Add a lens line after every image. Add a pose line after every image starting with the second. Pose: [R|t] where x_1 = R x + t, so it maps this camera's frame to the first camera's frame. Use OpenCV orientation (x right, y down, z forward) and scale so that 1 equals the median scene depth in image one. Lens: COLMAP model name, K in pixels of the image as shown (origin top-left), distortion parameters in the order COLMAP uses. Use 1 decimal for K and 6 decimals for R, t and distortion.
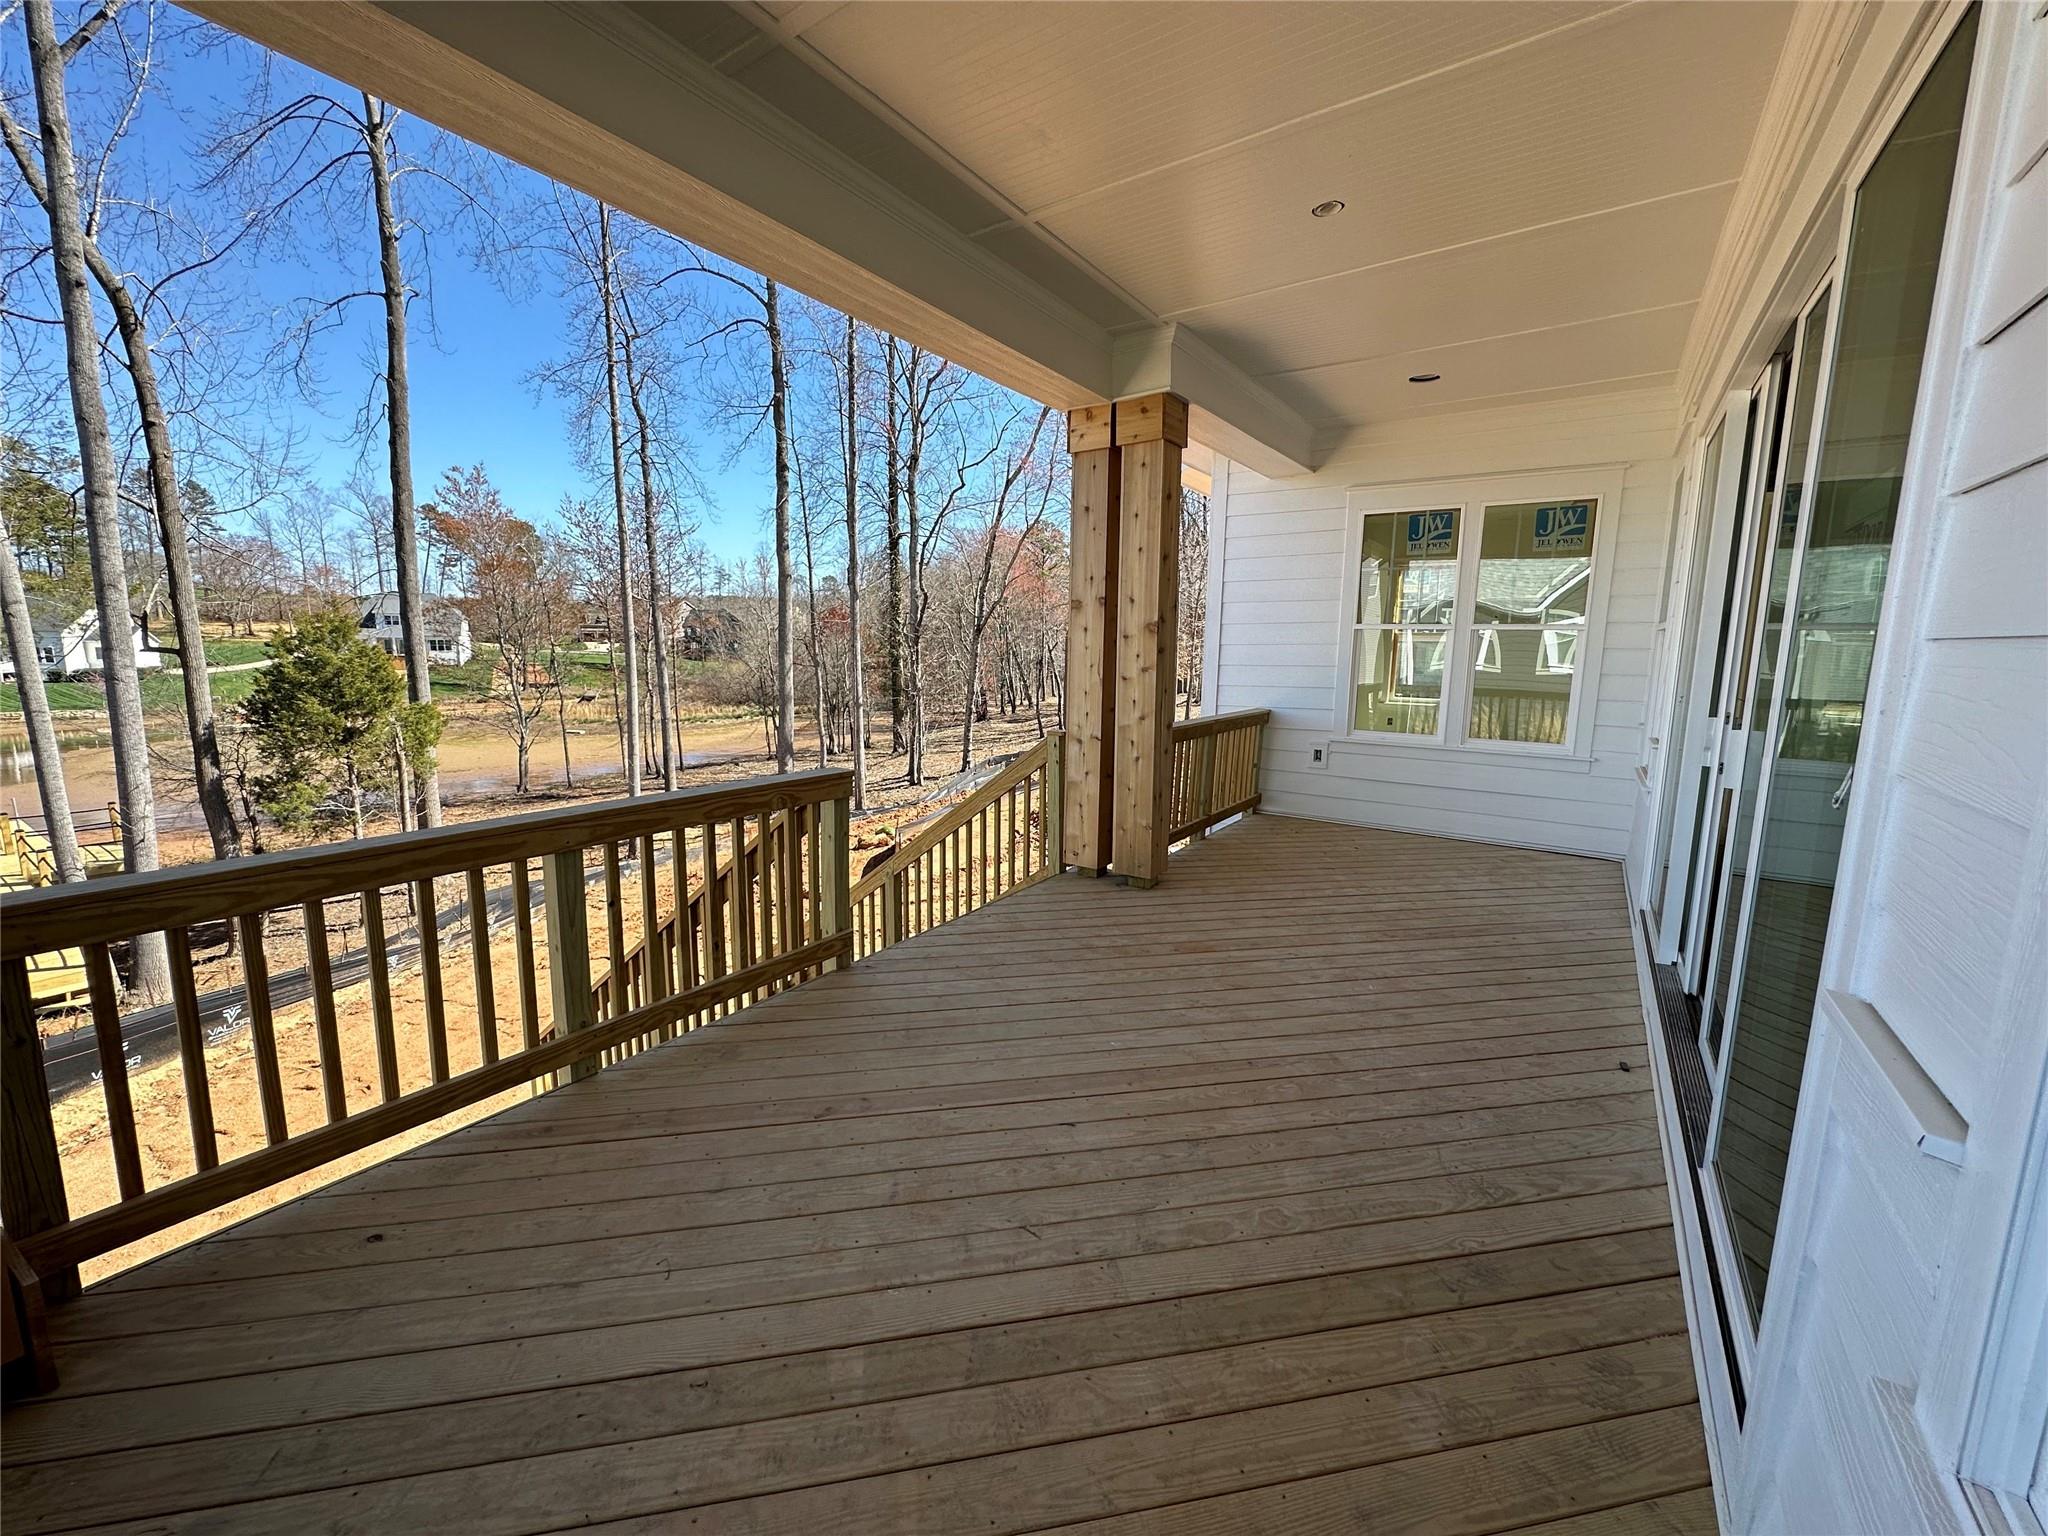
lens RADIAL K [[817.3, 0, 1028.7], [0, 817.3, 768.8], [0, 0, 1]] dist [-0.002618, 0.000249]
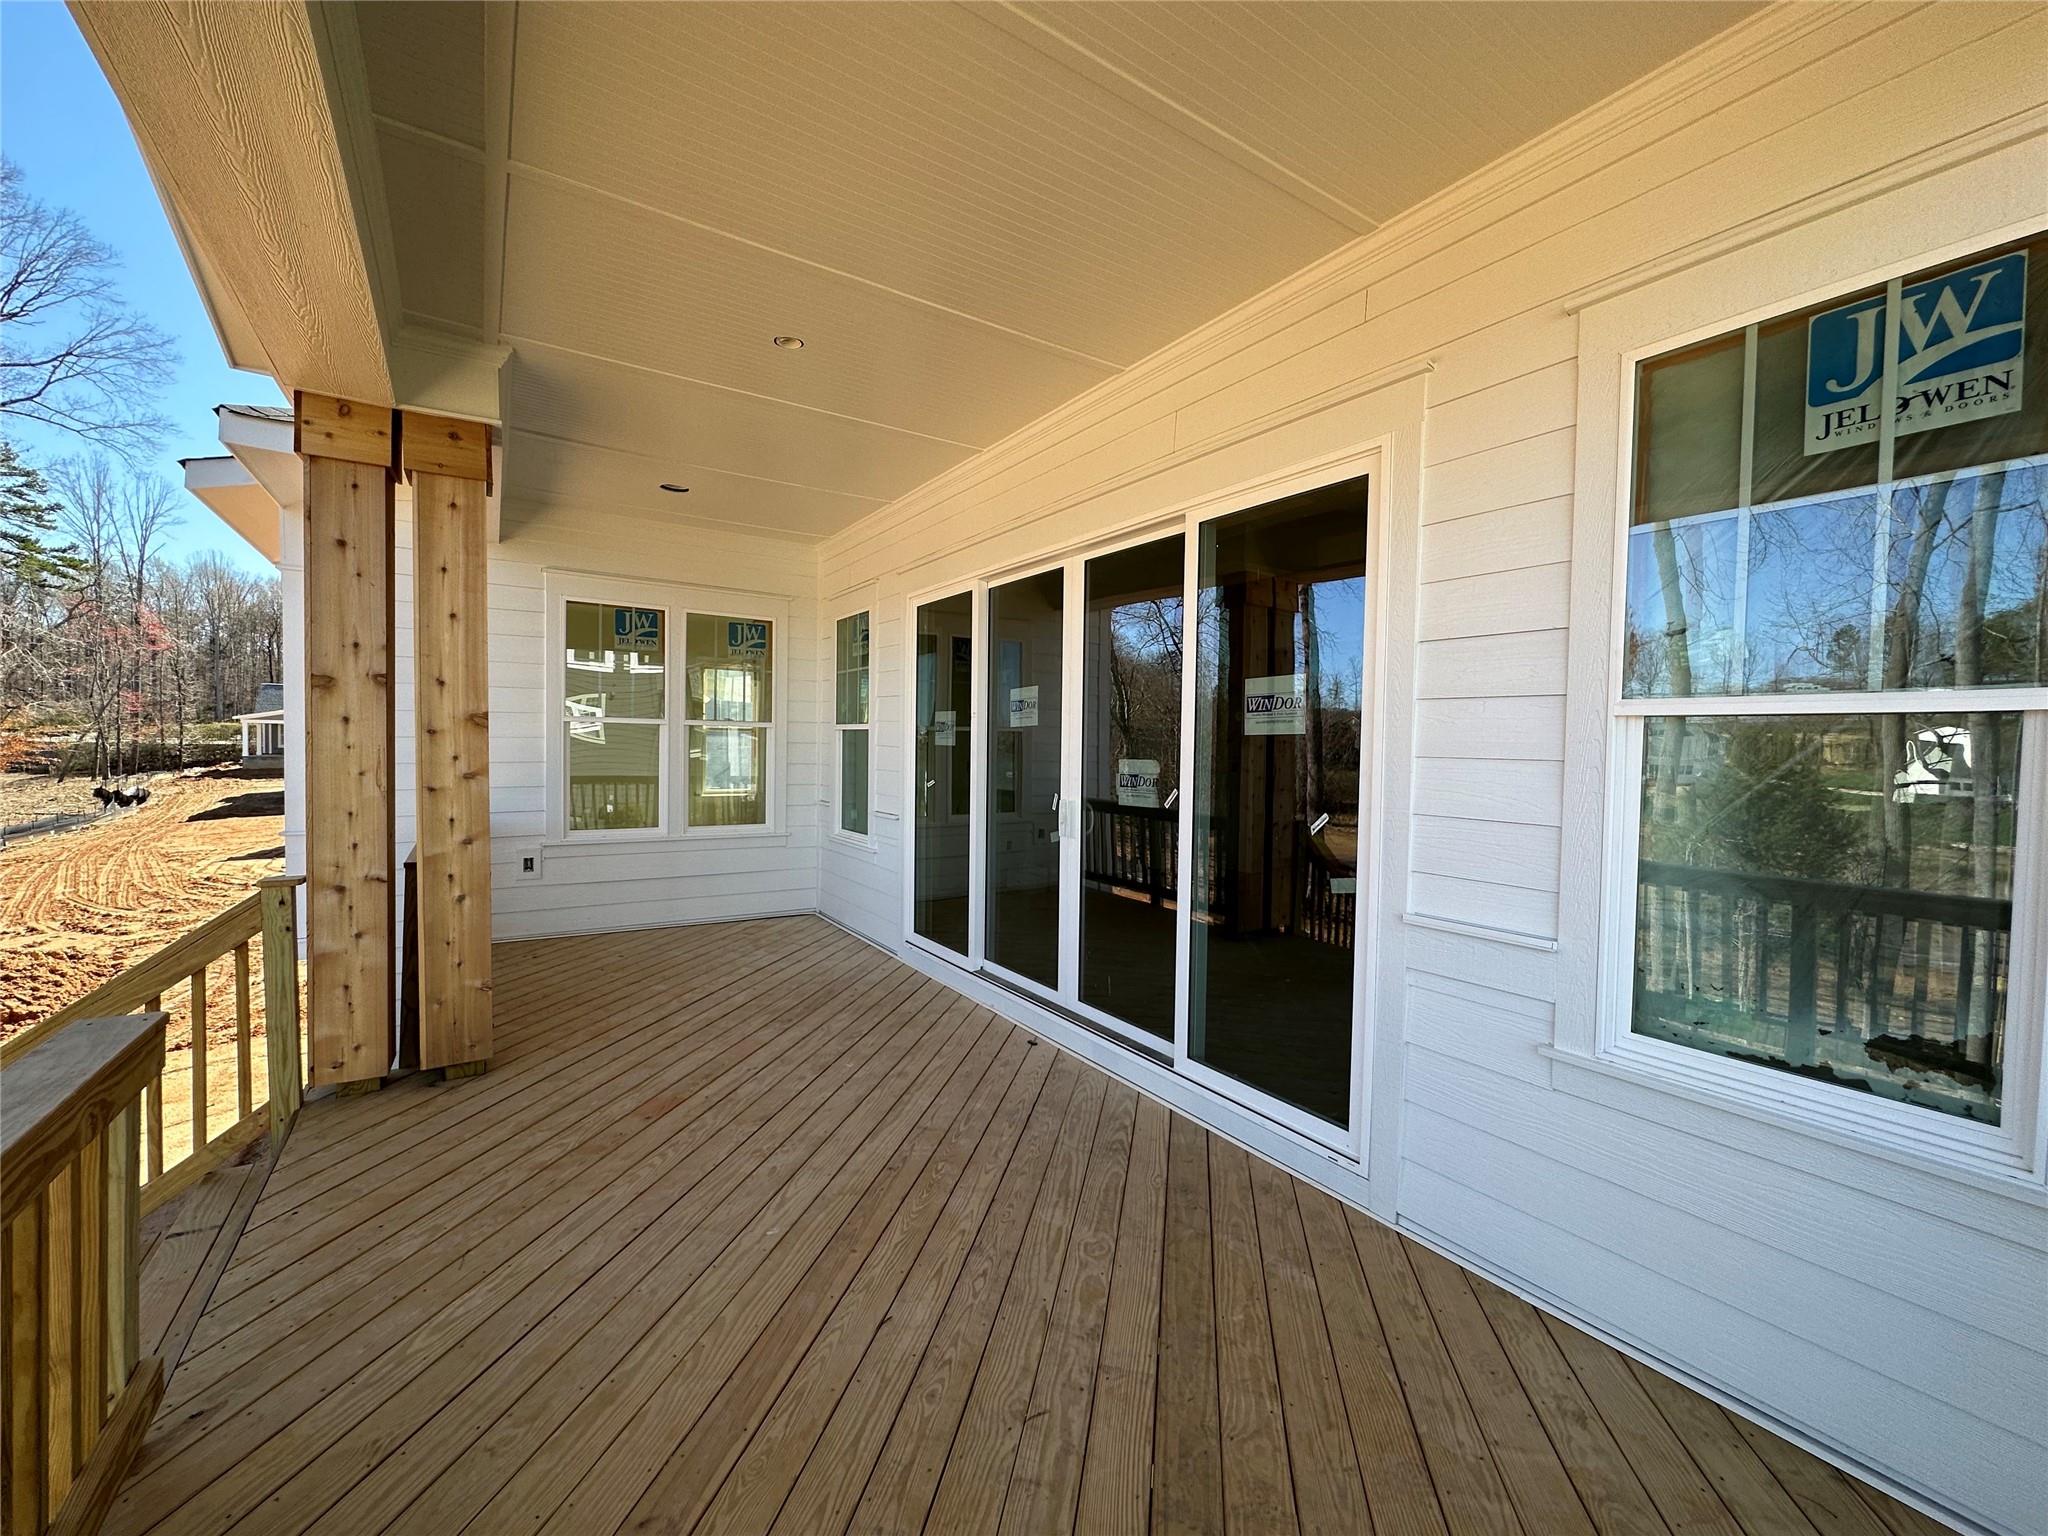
lens RADIAL K [[817.3, 0, 1026.8], [0, 817.3, 763.8], [0, 0, 1]] dist [-0.002618, 0.000249]
pose [[0.379126, -0.027912, 0.924924, -0.345476], [0.127636, 0.991568, -0.022395, -0.050596], [-0.916500, 0.126544, 0.379492, 0.250545]]
